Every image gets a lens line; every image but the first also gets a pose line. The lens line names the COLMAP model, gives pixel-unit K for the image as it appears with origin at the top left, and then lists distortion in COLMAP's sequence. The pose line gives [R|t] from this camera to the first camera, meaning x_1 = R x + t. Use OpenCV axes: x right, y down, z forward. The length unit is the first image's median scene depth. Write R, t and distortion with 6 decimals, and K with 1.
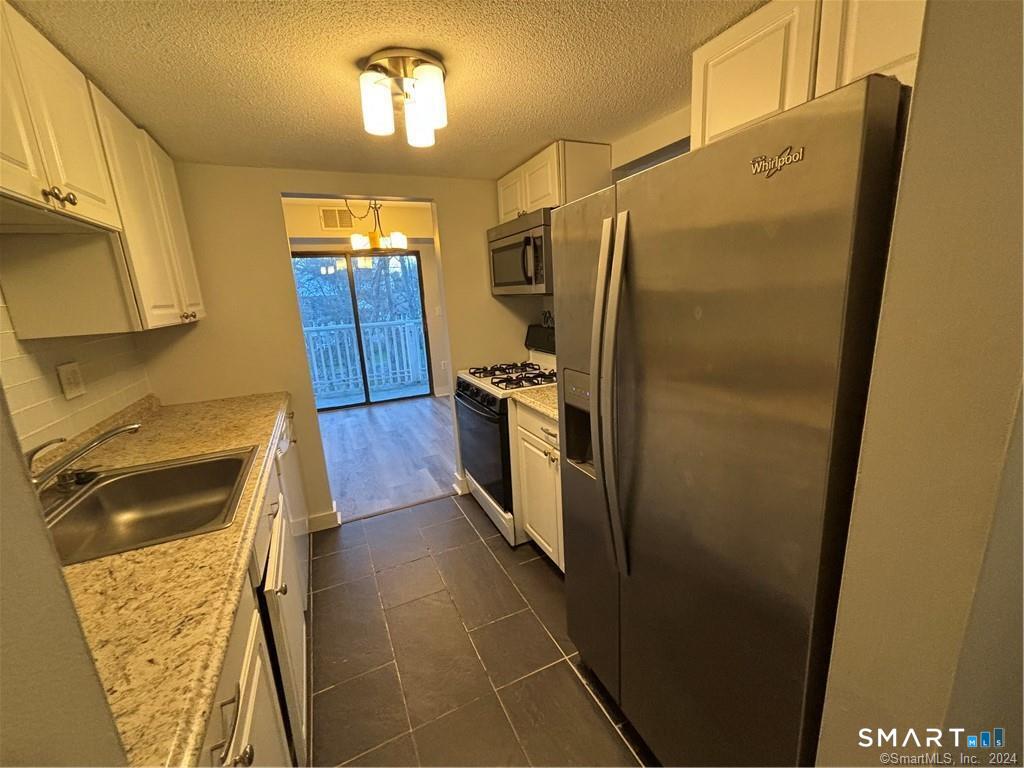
lens RADIAL K [[416.9, 0, 512.0], [0, 416.9, 384.0], [0, 0, 1]] dist [0.000222, 0.000074]
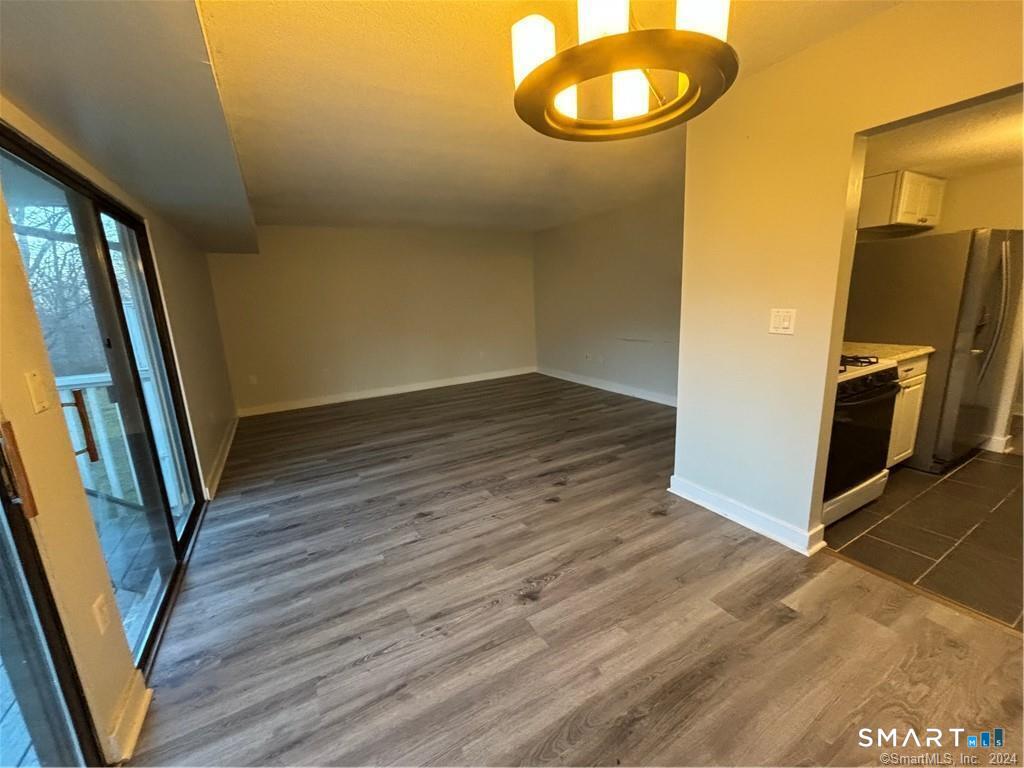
lens RADIAL K [[416.9, 0, 512.0], [0, 416.9, 384.0], [0, 0, 1]] dist [0.000222, 0.000074]
pose [[-0.078350, -0.148369, 0.985824, -0.667213], [0.277120, 0.946649, 0.164497, -0.244072], [-0.957635, 0.286080, -0.033054, 1.275469]]
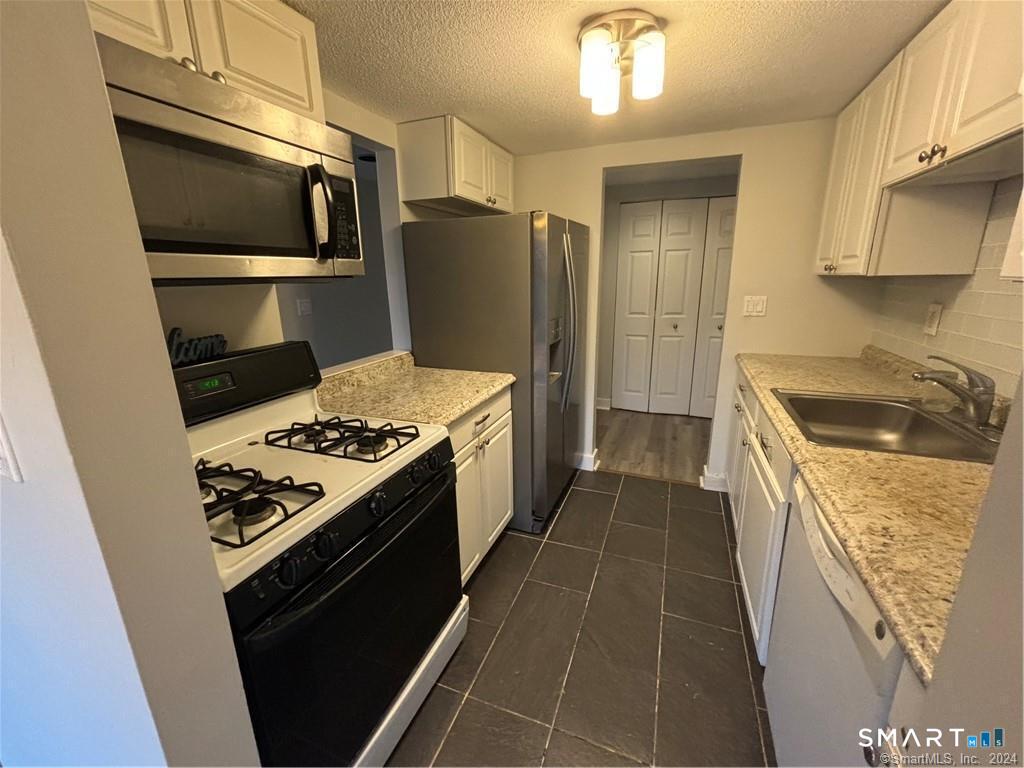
lens RADIAL K [[416.9, 0, 512.0], [0, 416.9, 384.0], [0, 0, 1]] dist [0.000222, 0.000074]
pose [[-0.684119, -0.121257, 0.719221, -0.342270], [0.220245, 0.905709, 0.362193, -0.153319], [-0.695323, 0.406188, -0.592906, 0.795429]]
